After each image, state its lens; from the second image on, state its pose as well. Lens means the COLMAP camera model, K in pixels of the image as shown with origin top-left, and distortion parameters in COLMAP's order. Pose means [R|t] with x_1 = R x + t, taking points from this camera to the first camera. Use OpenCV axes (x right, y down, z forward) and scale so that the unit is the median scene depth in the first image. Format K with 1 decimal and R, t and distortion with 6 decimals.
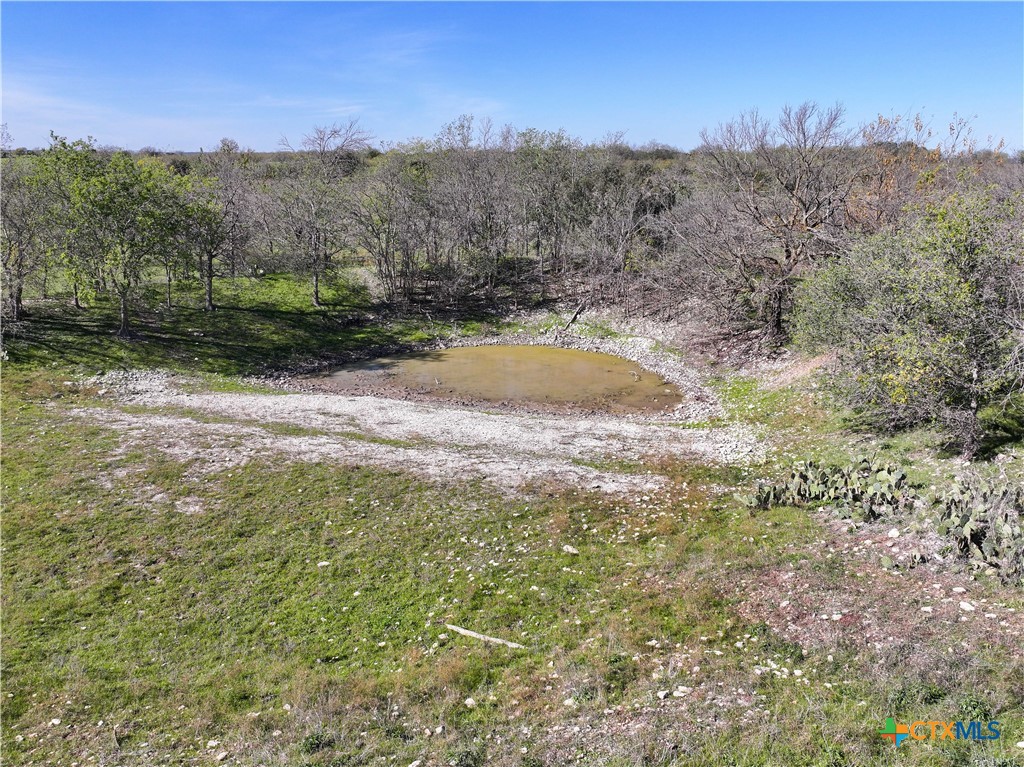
lens RADIAL K [[828.8, 0, 512.0], [0, 828.8, 383.5], [0, 0, 1]] dist [0.002951, 0.004481]
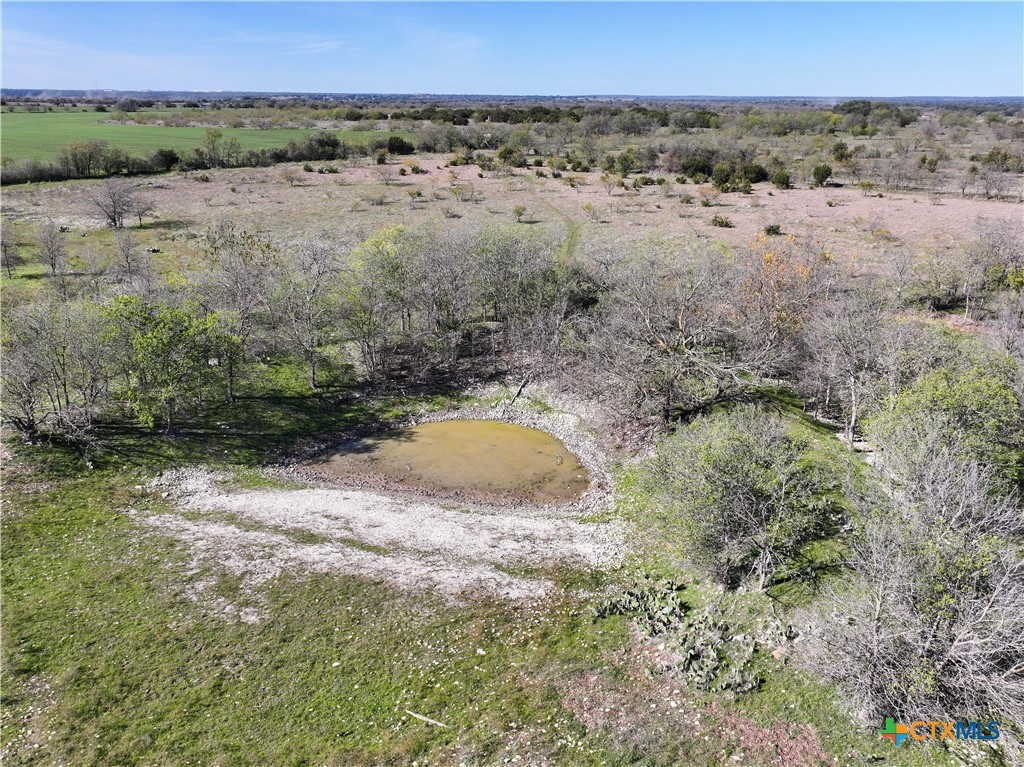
lens RADIAL K [[828.8, 0, 512.0], [0, 828.8, 383.5], [0, 0, 1]] dist [0.002951, 0.004481]
pose [[0.999789, -0.007545, 0.019117, 0.061609], [0.006230, 0.997671, 0.067925, -0.271276], [-0.019585, -0.067792, 0.997507, -0.387039]]
